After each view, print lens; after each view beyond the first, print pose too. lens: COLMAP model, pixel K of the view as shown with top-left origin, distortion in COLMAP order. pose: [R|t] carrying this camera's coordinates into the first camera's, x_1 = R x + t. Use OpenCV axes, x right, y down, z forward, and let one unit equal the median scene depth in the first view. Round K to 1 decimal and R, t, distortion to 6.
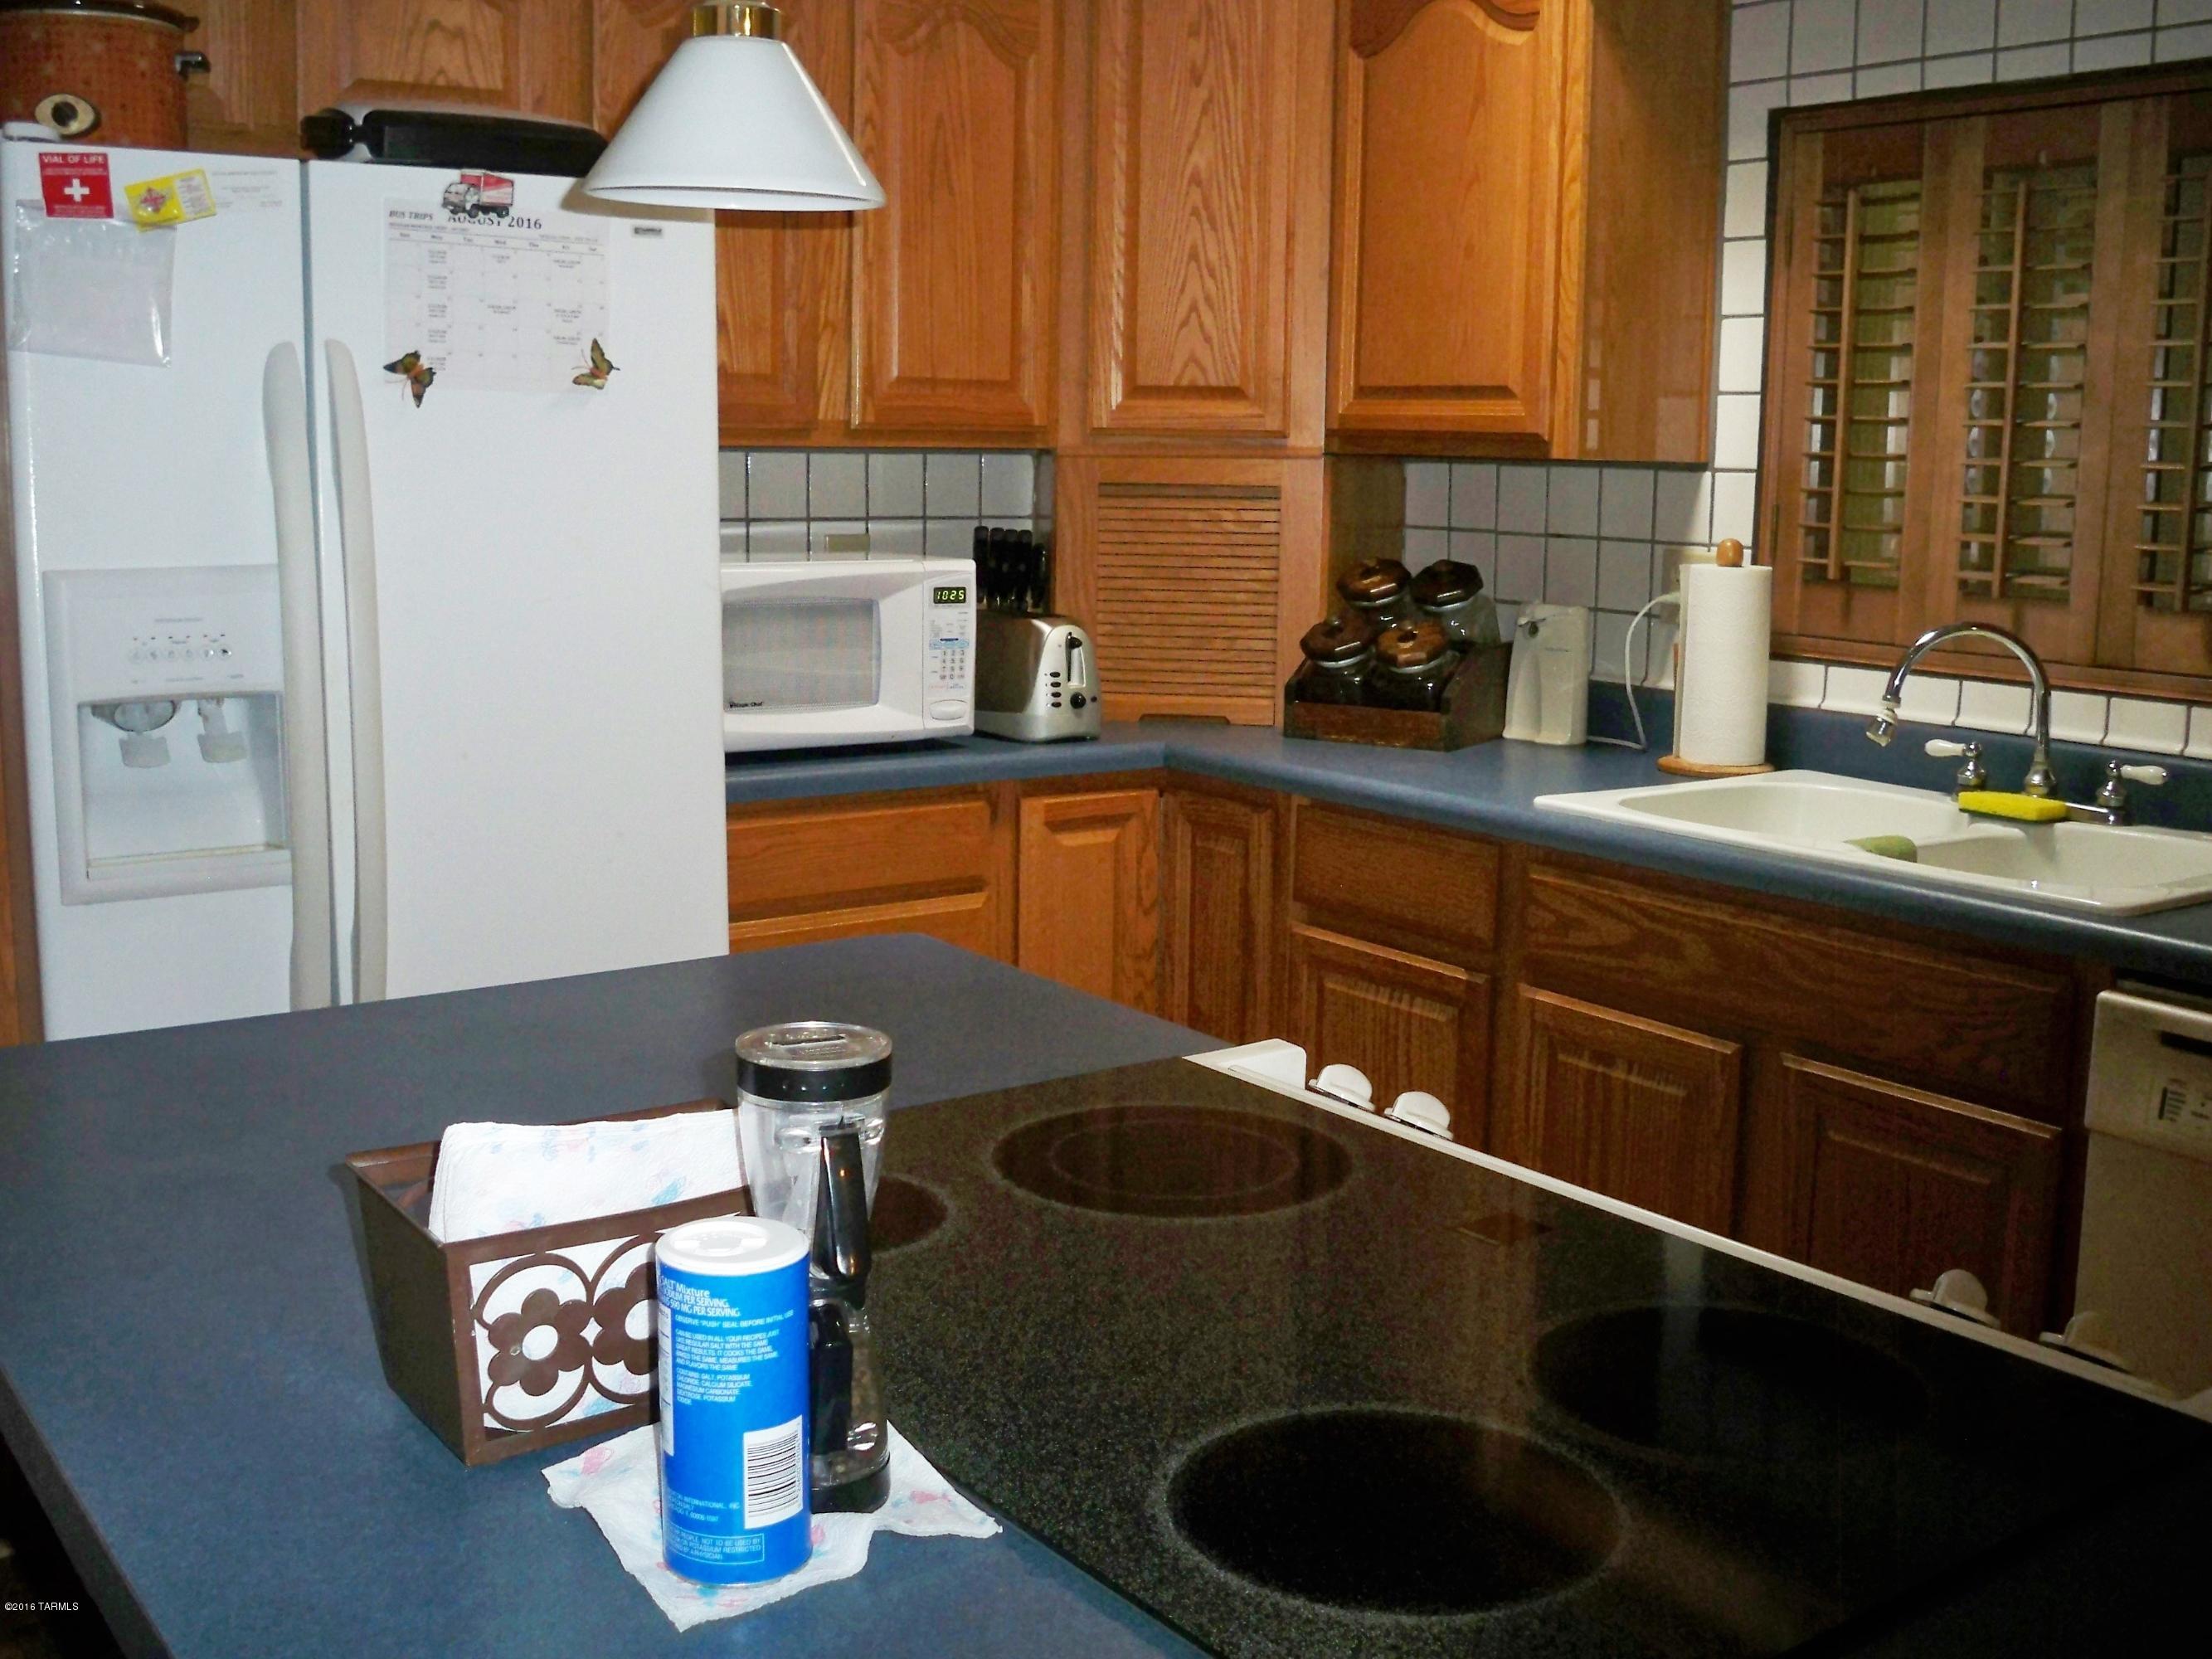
lens RADIAL K [[2284.4, 0, 1106.0], [0, 2284.4, 829.5], [0, 0, 1]] dist [-0.176153, 0.177159]
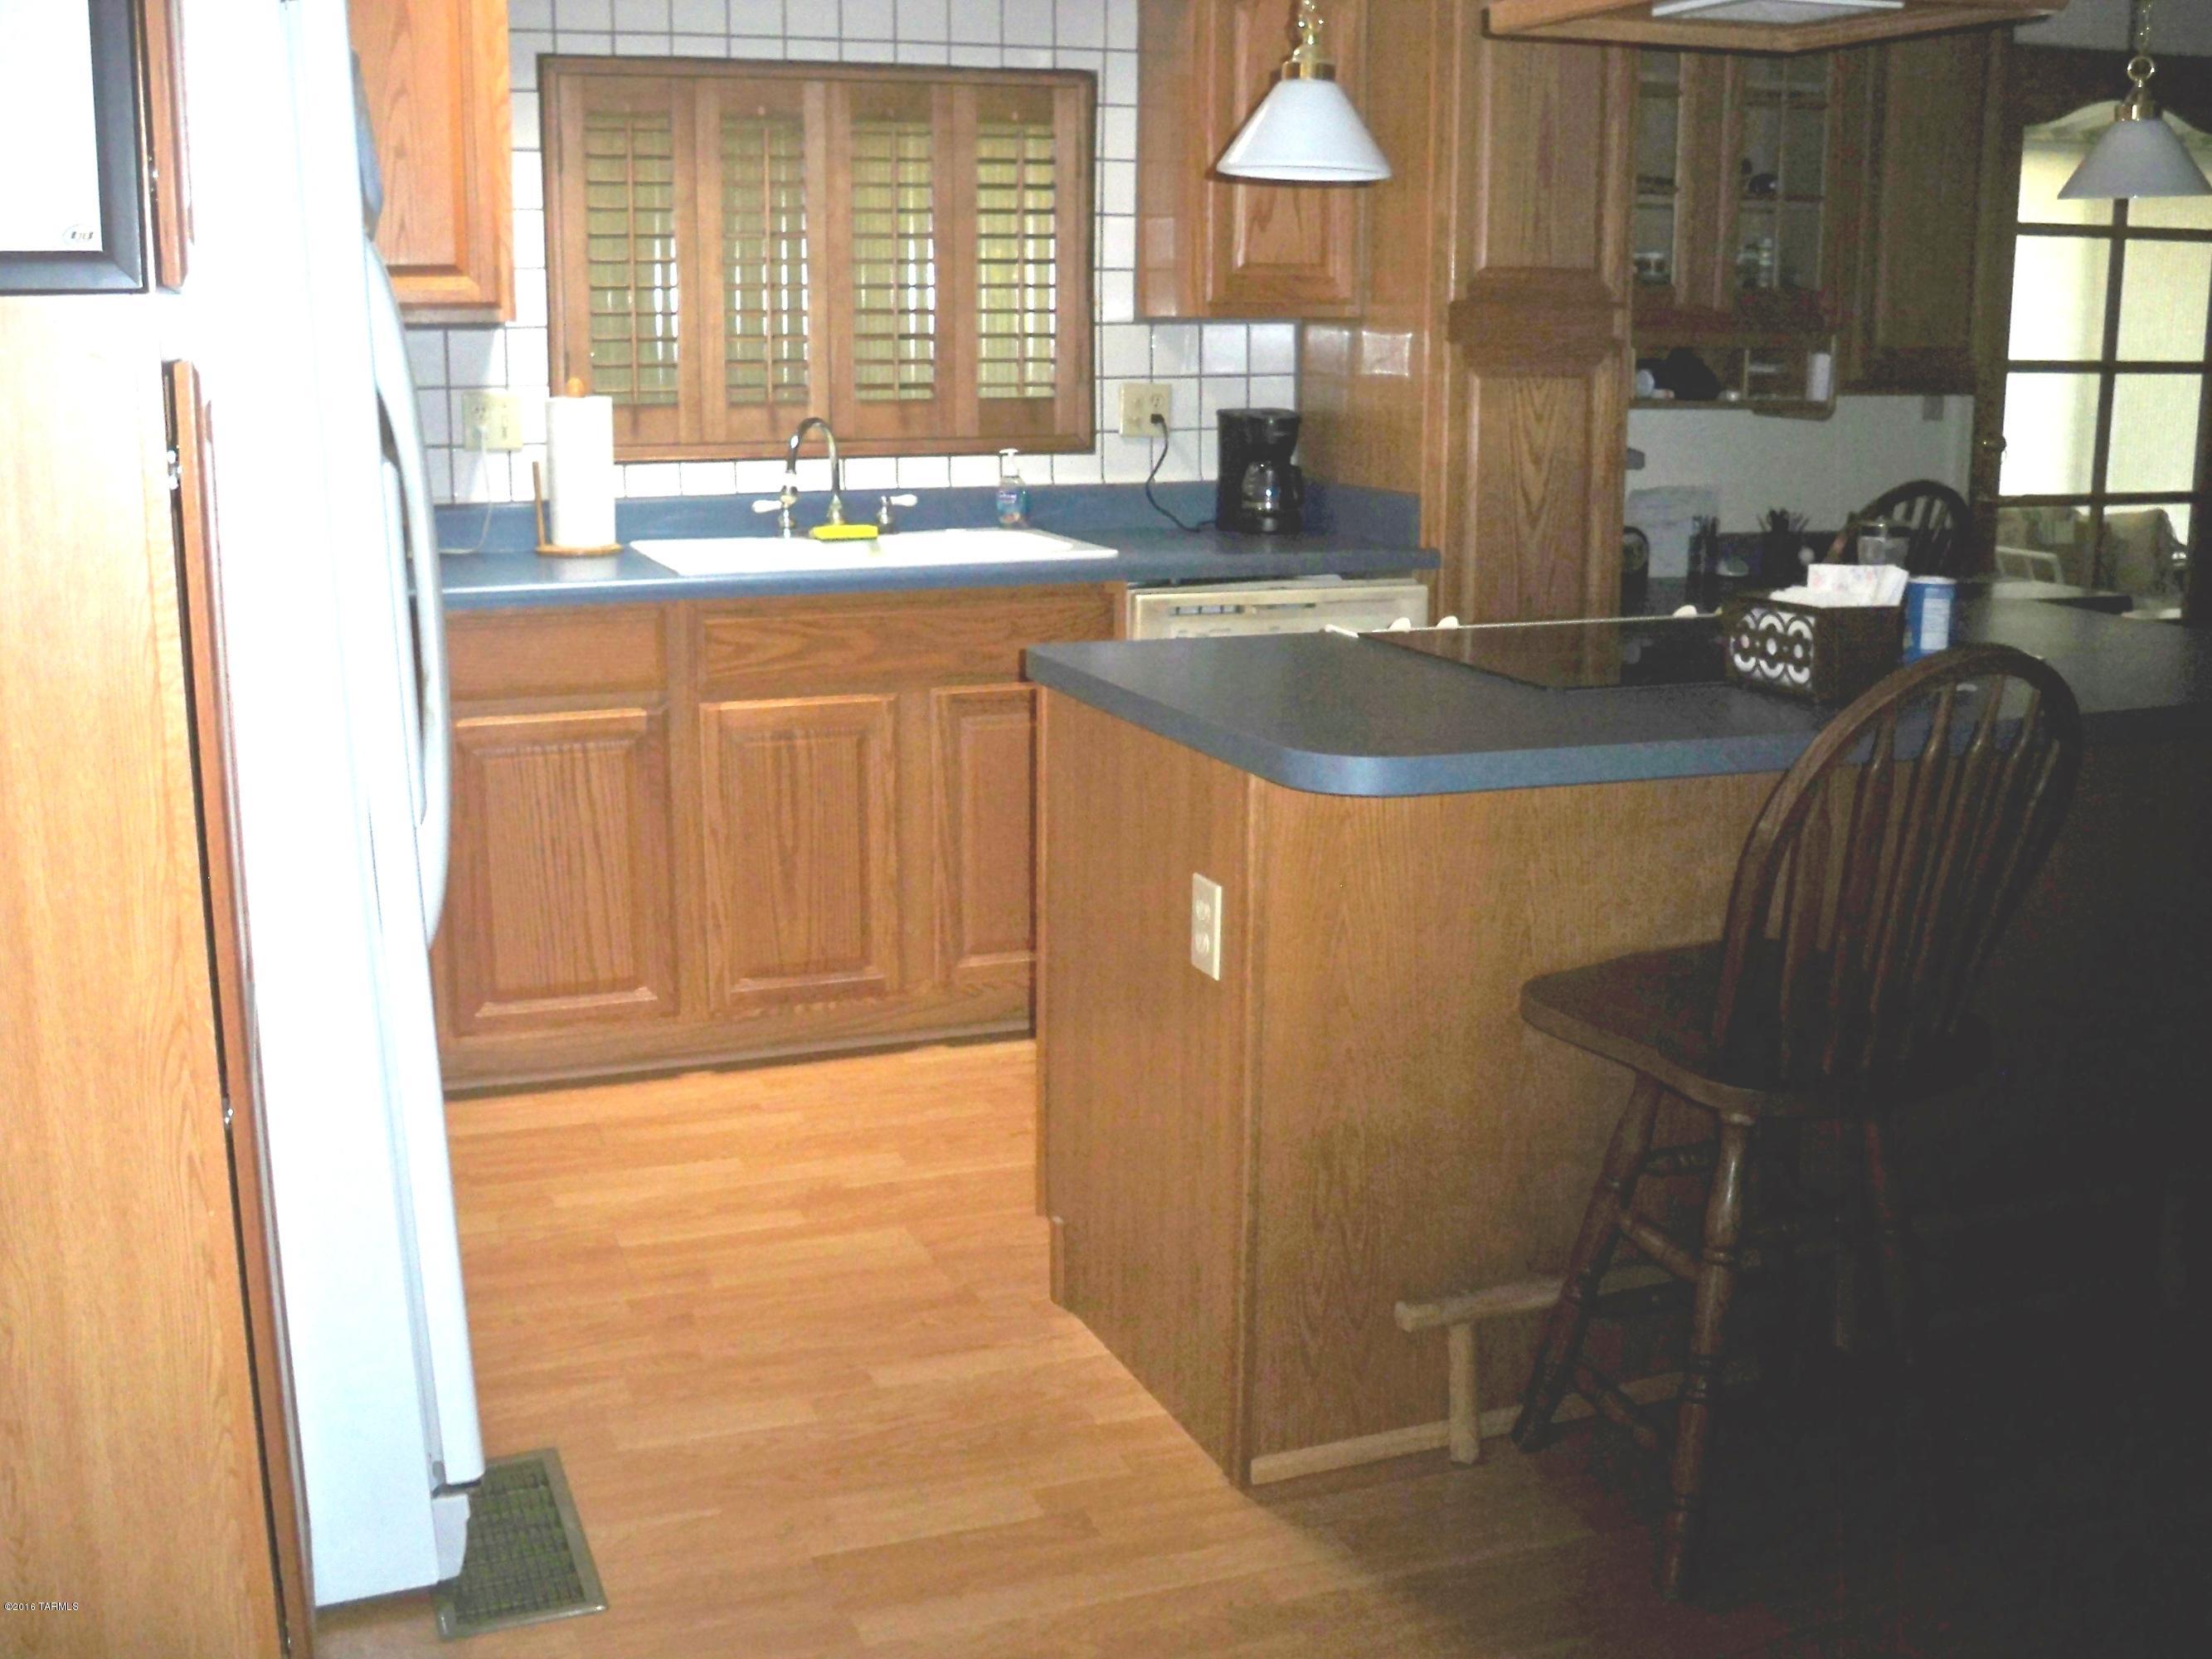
lens RADIAL K [[2284.4, 0, 1106.0], [0, 2284.4, 829.5], [0, 0, 1]] dist [-0.176153, 0.177159]
pose [[0.262410, -0.227252, 0.937815, -1.033213], [0.162128, 0.968440, 0.189308, -0.077114], [-0.951239, 0.102370, 0.290972, 0.365572]]
